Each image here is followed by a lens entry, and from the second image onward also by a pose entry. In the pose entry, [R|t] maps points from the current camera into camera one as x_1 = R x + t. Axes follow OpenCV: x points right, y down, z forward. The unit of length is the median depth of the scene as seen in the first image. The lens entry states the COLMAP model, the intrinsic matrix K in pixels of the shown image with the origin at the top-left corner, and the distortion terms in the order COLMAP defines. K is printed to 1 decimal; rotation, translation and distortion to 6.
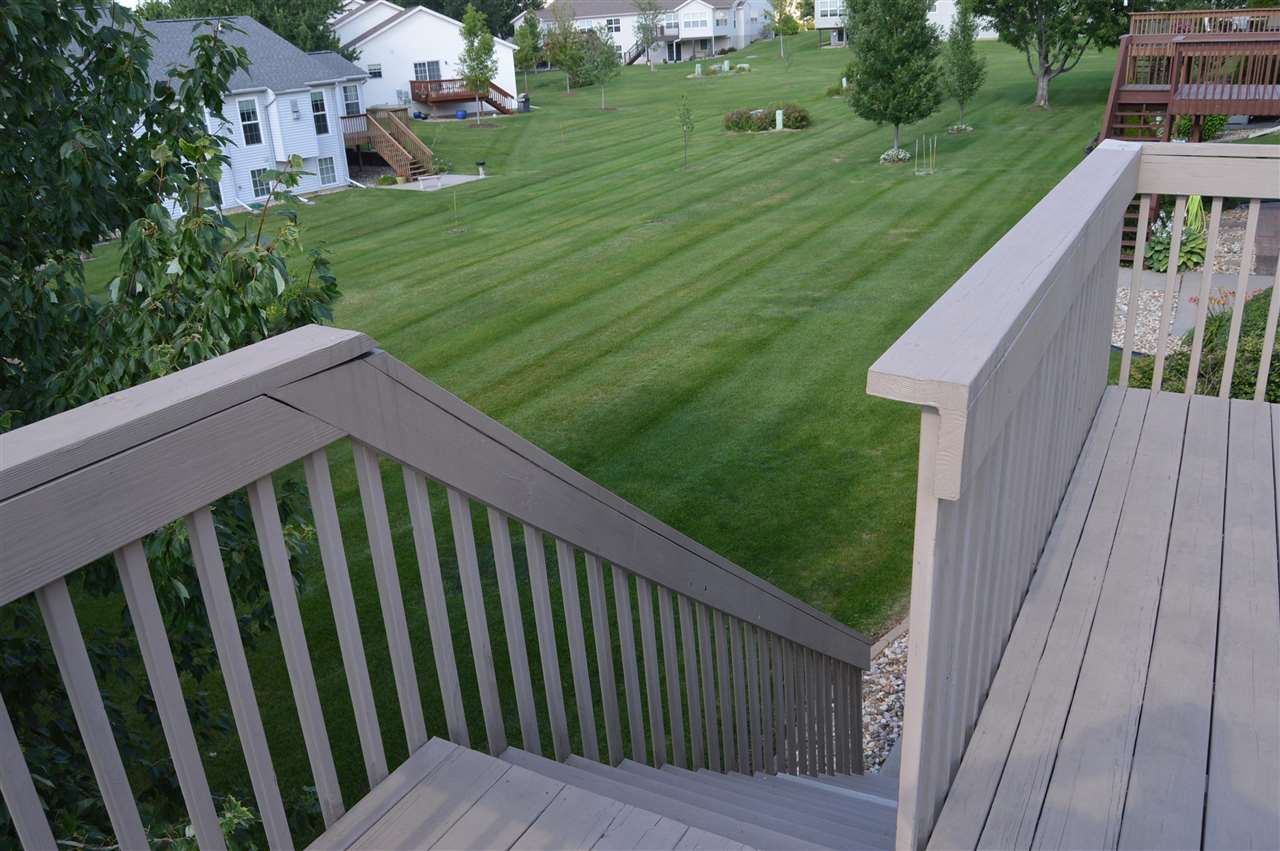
lens RADIAL K [[1025.1, 0, 639.0], [0, 1025.1, 440.9], [0, 0, 1]] dist [-0.100272, 0.048670]
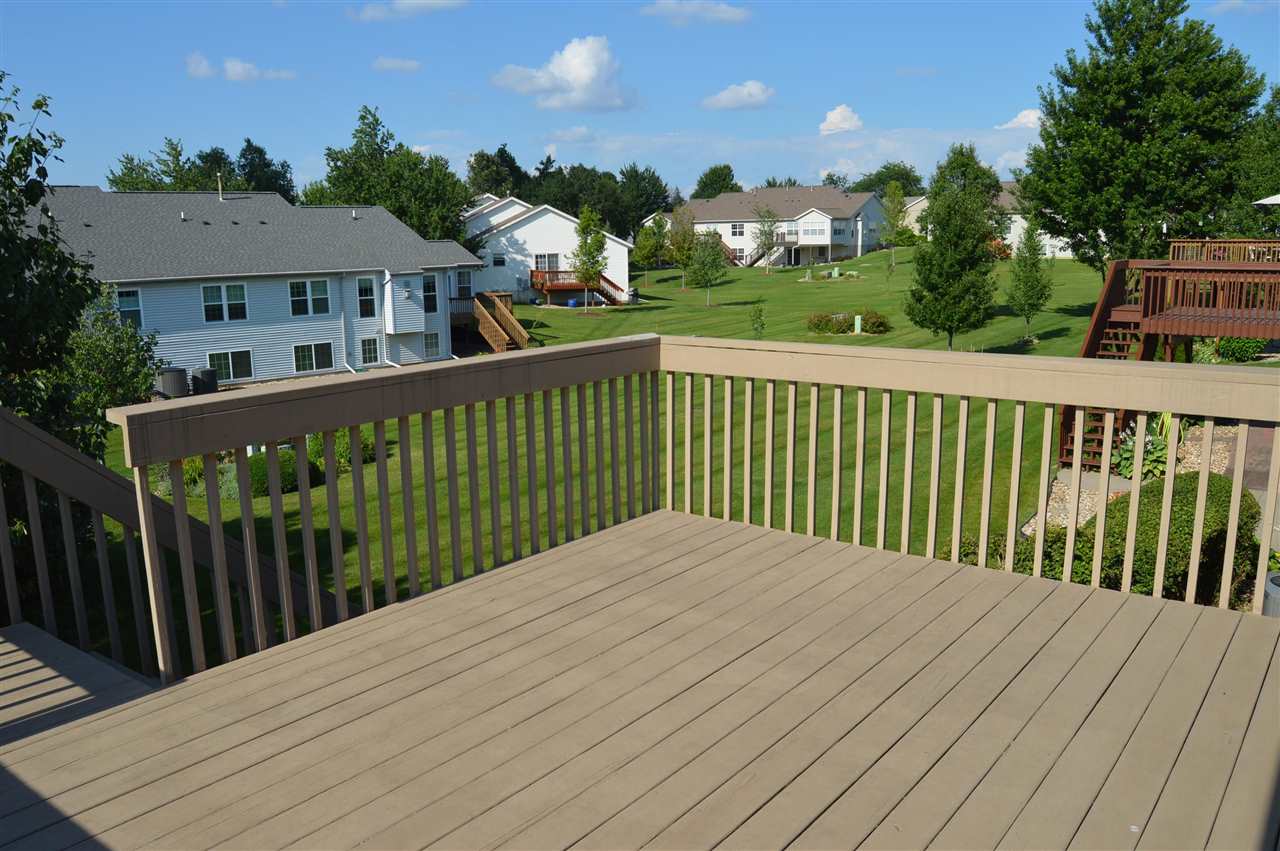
lens RADIAL K [[1025.1, 0, 639.0], [0, 1025.1, 440.9], [0, 0, 1]] dist [-0.100272, 0.048670]
pose [[0.989649, 0.068828, -0.125928, 0.059626], [-0.090704, 0.979986, -0.177203, 0.010408], [0.111211, 0.186791, 0.976085, -0.037379]]
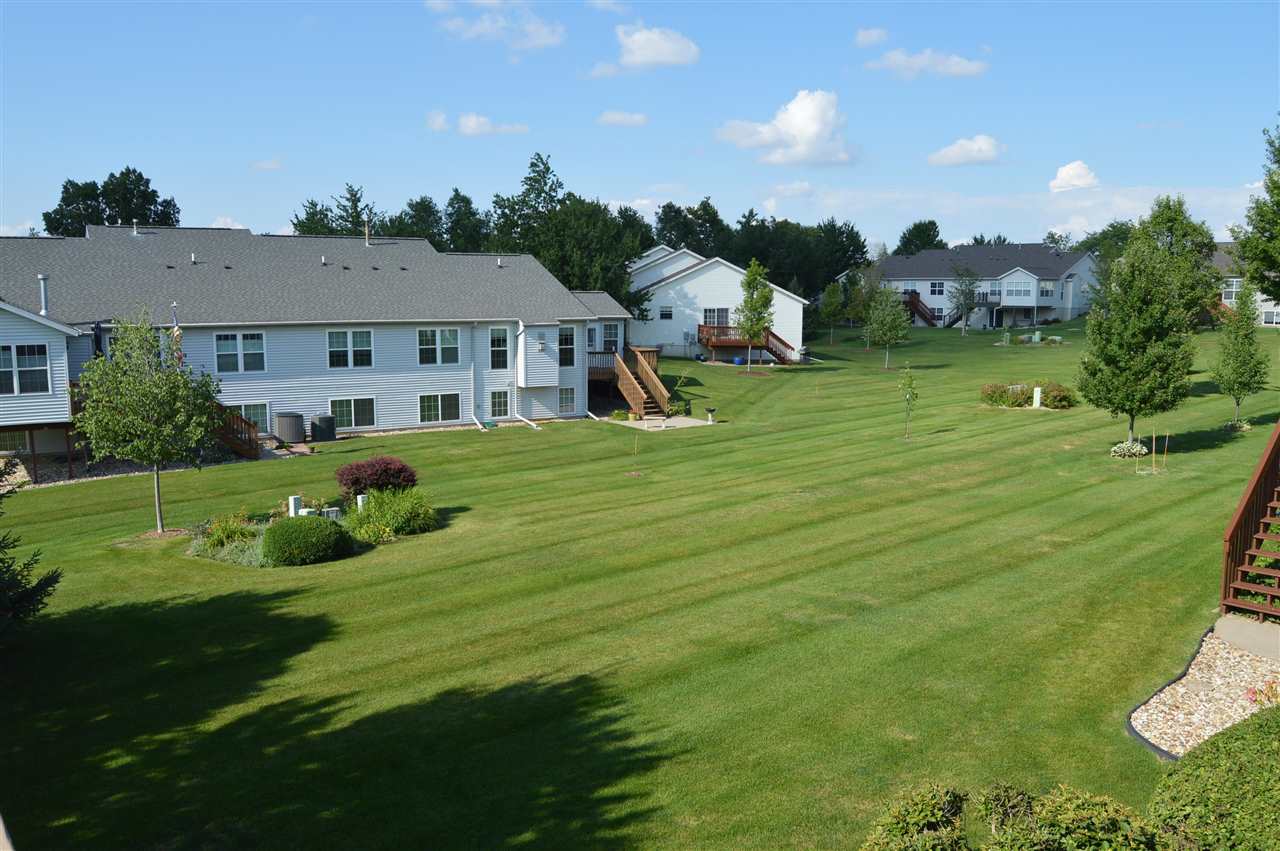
lens RADIAL K [[1025.1, 0, 639.0], [0, 1025.1, 440.9], [0, 0, 1]] dist [-0.100272, 0.048670]
pose [[0.939375, 0.110873, -0.324473, 0.108332], [-0.182492, 0.962787, -0.199343, -0.028618], [0.290297, 0.246471, 0.924651, 0.049632]]
